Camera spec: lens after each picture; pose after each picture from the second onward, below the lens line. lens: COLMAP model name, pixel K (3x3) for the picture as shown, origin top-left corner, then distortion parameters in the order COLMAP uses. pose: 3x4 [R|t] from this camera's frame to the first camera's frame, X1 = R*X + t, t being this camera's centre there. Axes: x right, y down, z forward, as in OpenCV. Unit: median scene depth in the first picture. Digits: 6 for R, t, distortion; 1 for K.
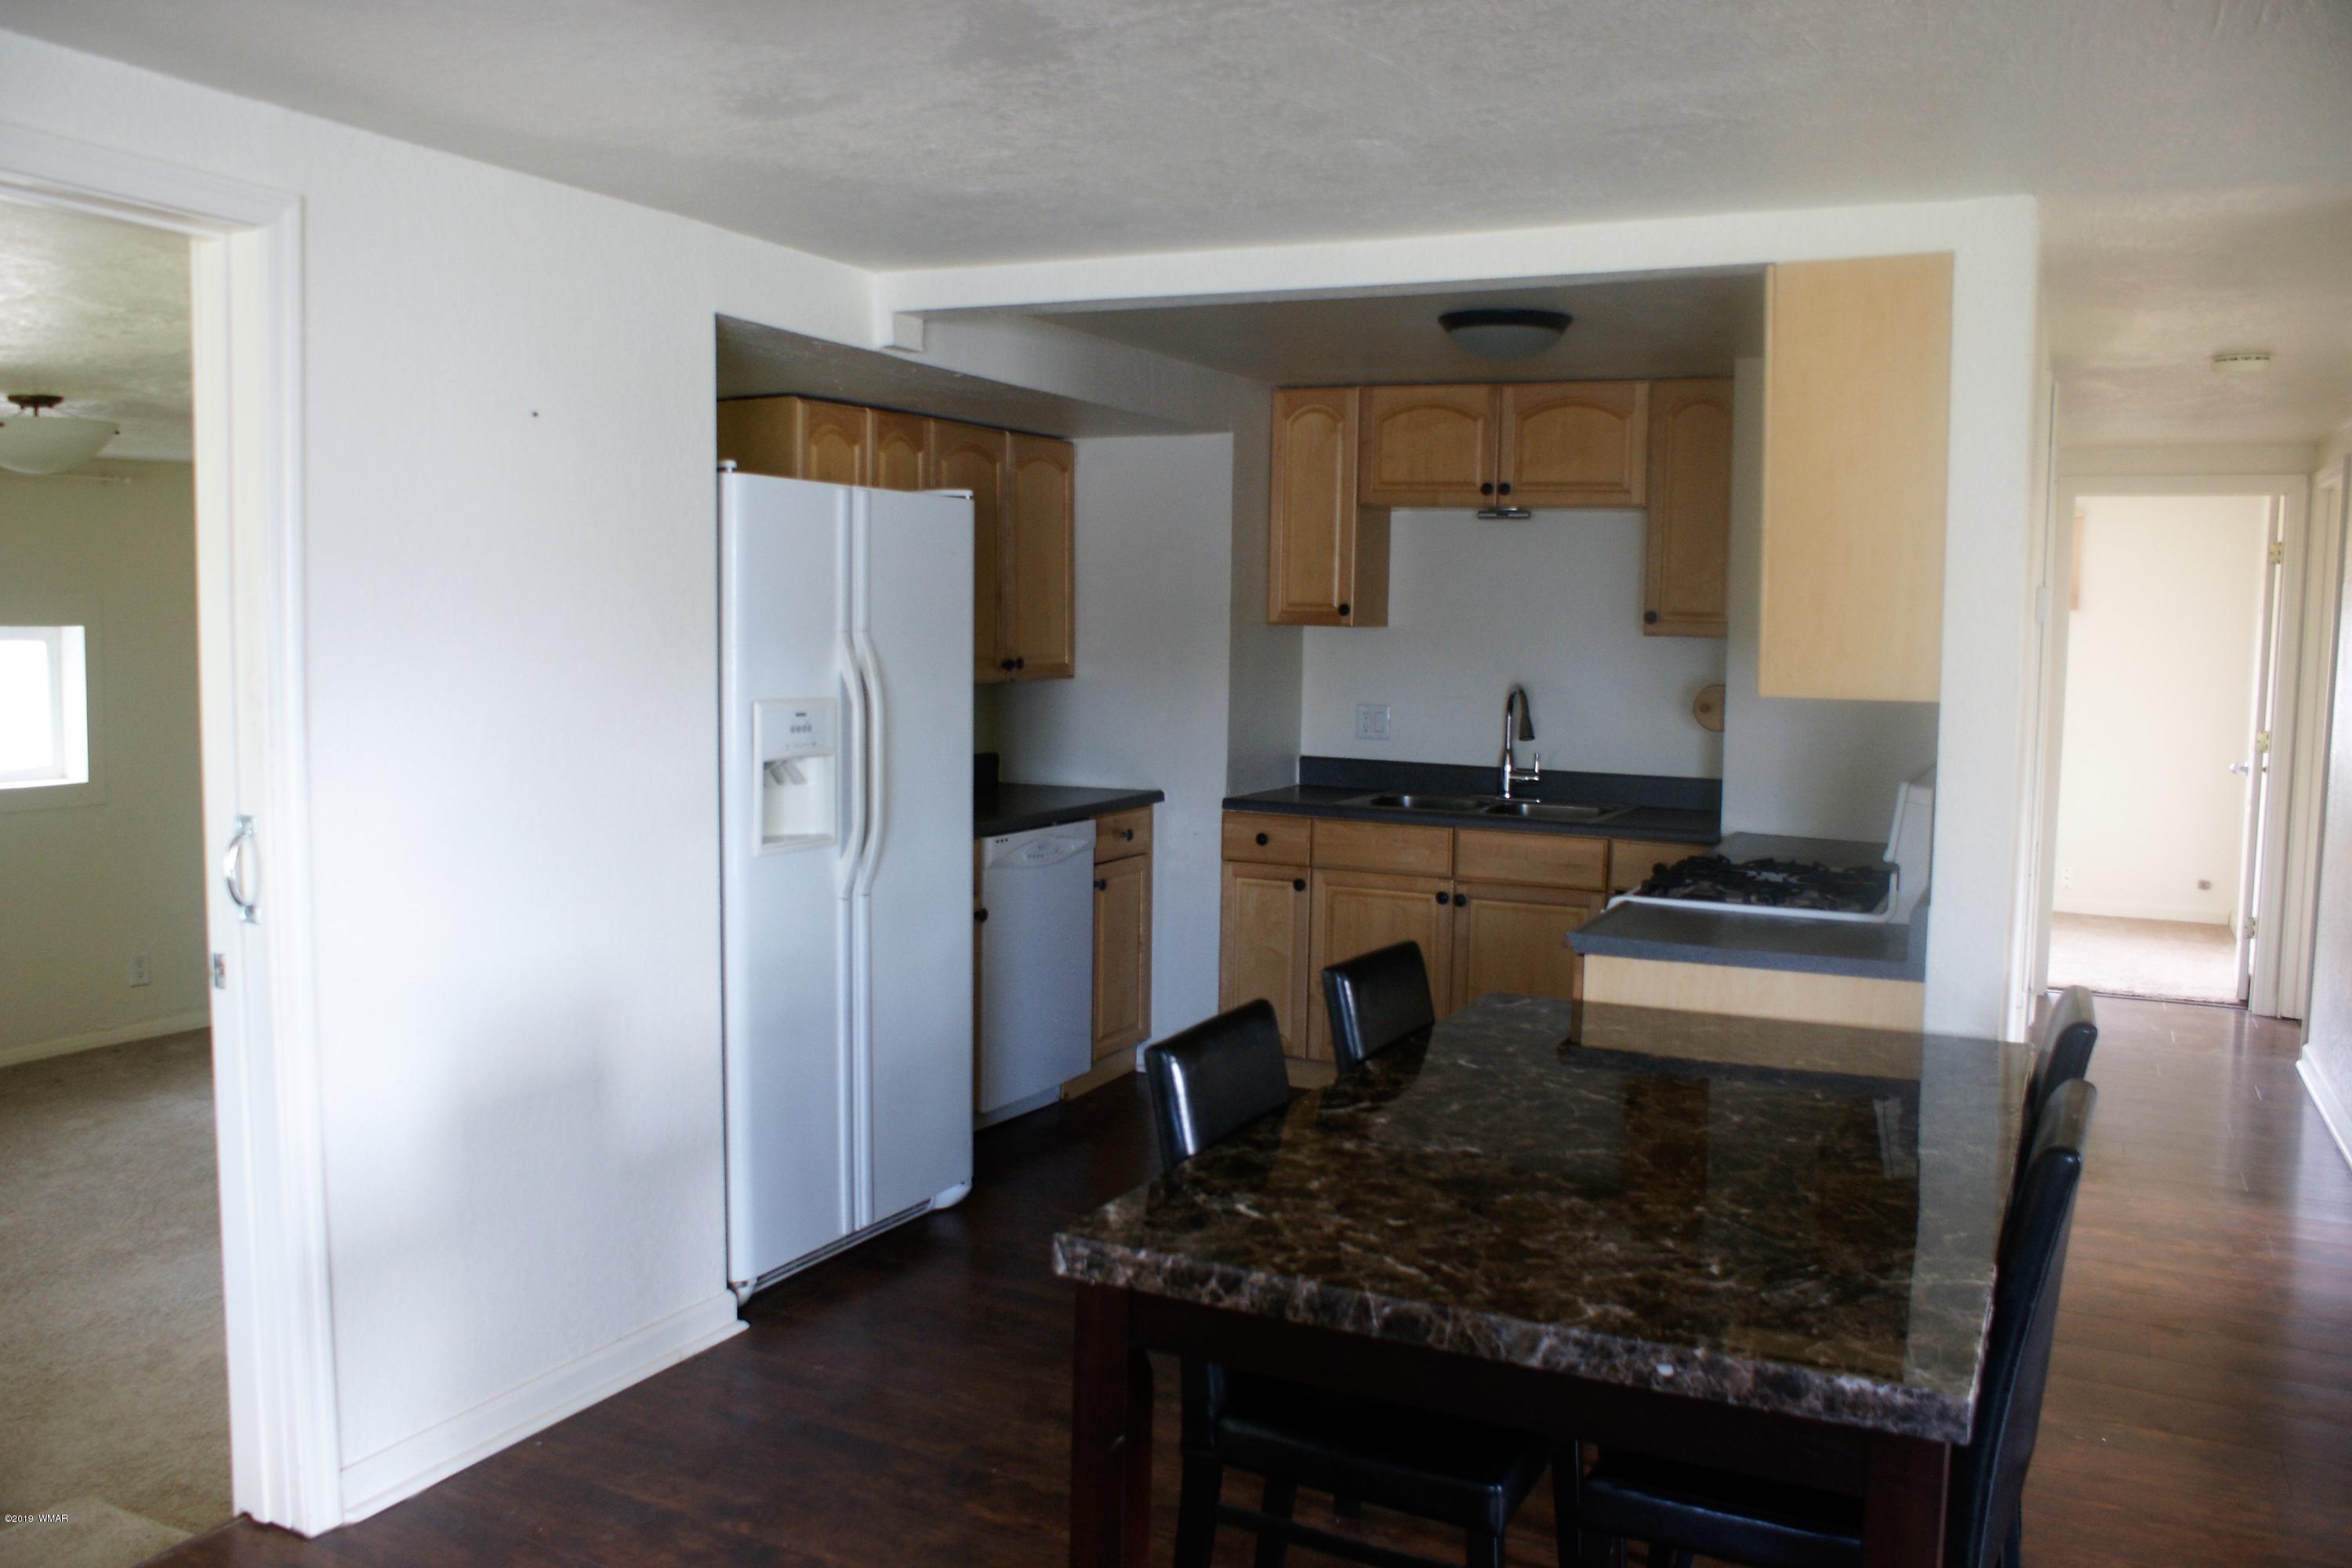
lens RADIAL K [[1859.5, 0, 1190.8], [0, 1859.5, 776.7], [0, 0, 1]] dist [-0.125155, 0.052649]
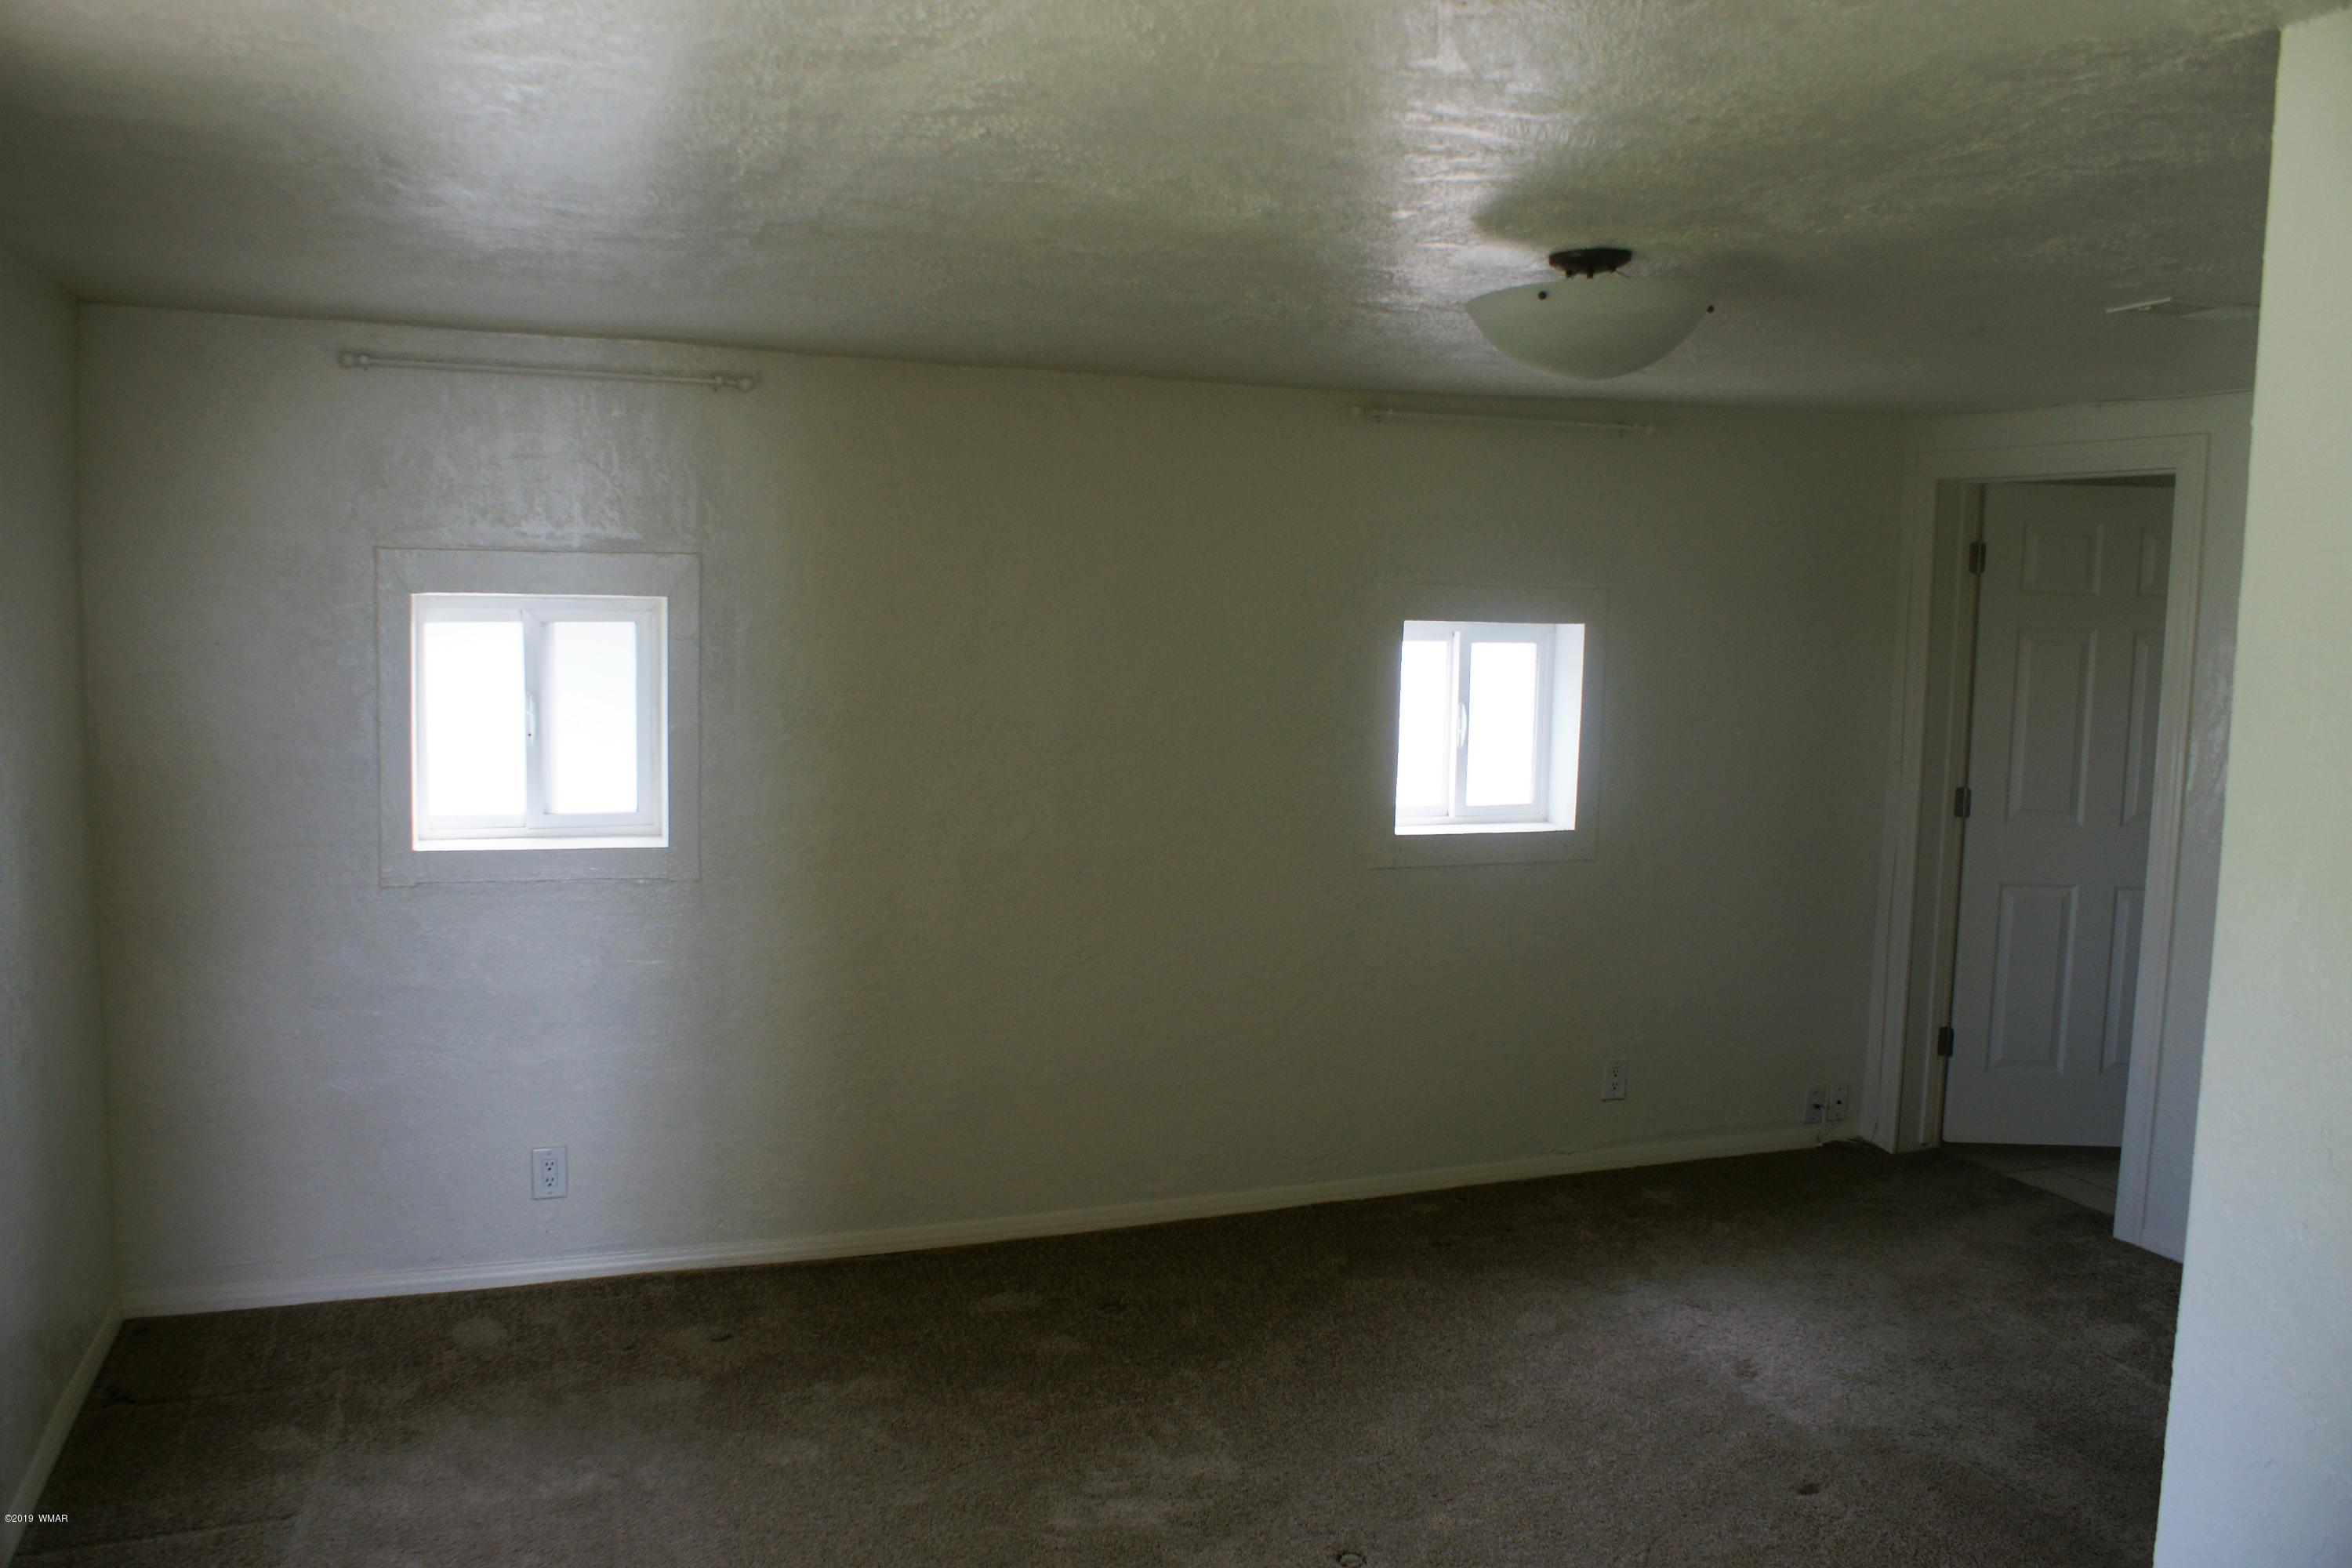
lens RADIAL K [[1859.5, 0, 1178.7], [0, 1859.5, 788.9], [0, 0, 1]] dist [-0.125155, 0.052649]
pose [[0.746000, 0.073384, -0.661890, -0.263129], [-0.066266, 0.997157, 0.035869, -0.036657], [0.662641, 0.017103, 0.748742, 0.352115]]
